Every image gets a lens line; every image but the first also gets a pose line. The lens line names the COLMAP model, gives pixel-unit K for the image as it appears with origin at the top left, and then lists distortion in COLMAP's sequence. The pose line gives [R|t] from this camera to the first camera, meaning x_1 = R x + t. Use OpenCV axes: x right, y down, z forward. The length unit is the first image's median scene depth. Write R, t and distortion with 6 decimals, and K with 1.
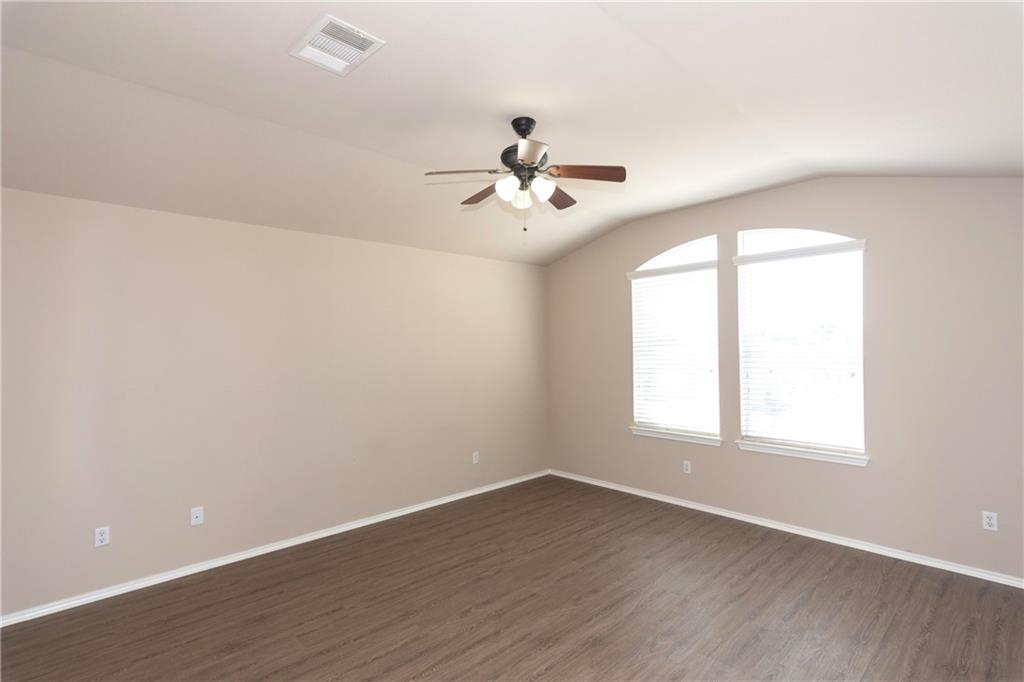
lens RADIAL K [[495.0, 0, 513.5], [0, 495.0, 344.6], [0, 0, 1]] dist [0.003587, 0.000170]
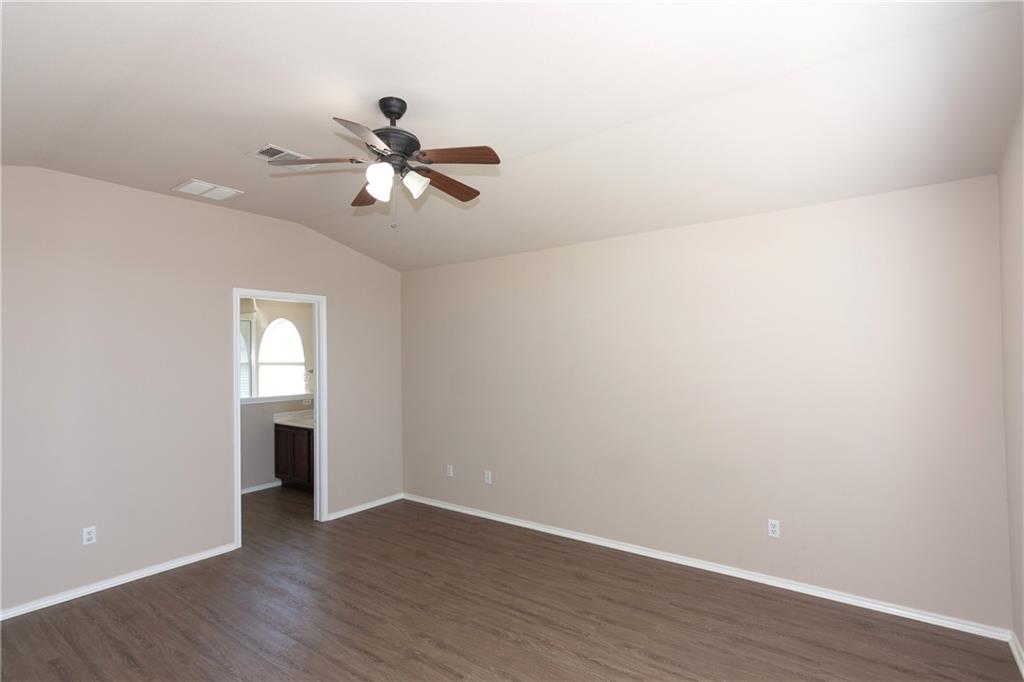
lens RADIAL K [[495.0, 0, 513.8], [0, 495.0, 344.4], [0, 0, 1]] dist [0.003587, 0.000170]
pose [[0.180299, -0.009842, -0.983563, 0.747426], [0.016547, 0.999839, -0.006972, -0.012053], [0.983473, -0.015018, 0.180433, 0.852150]]
